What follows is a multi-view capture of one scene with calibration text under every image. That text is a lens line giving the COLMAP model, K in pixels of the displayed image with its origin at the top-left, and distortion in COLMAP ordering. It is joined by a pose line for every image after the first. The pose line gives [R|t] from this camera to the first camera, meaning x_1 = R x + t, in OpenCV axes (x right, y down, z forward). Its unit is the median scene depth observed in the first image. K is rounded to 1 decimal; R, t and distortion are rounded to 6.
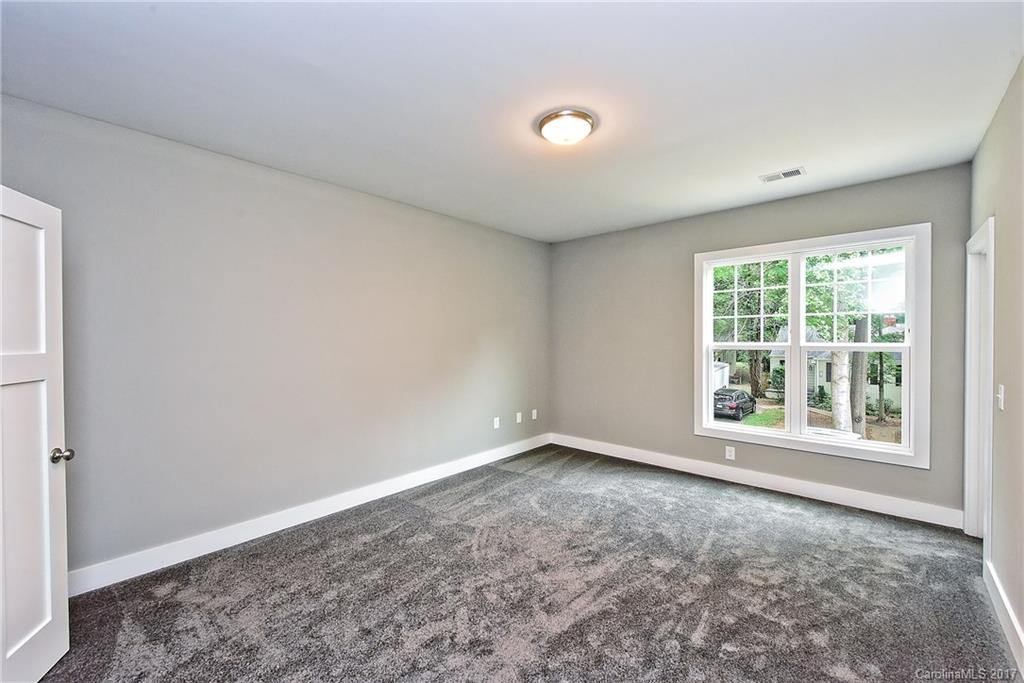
lens RADIAL K [[424.8, 0, 512.0], [0, 424.8, 341.5], [0, 0, 1]] dist [-0.000409, -0.000138]
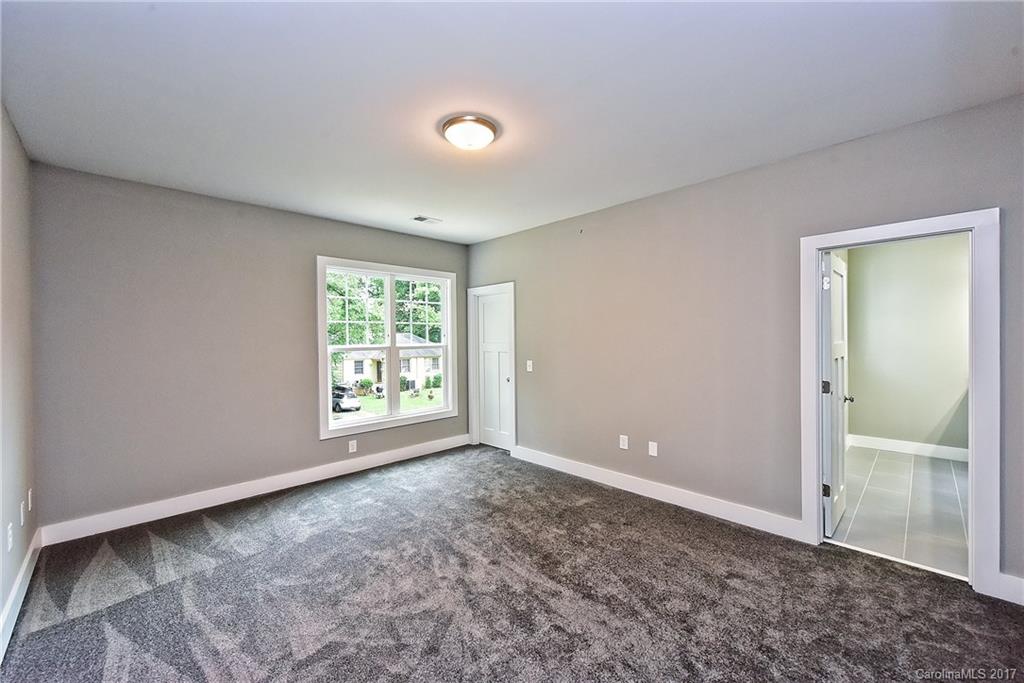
lens RADIAL K [[412.0, 0, 517.0], [0, 412.0, 339.0], [0, 0, 1]] dist [0.000278, -0.000880]
pose [[0.024733, 0.002359, 0.999691, -0.585986], [0.017722, 0.999839, -0.002798, -0.003391], [-0.999537, 0.017786, 0.024687, 0.596564]]
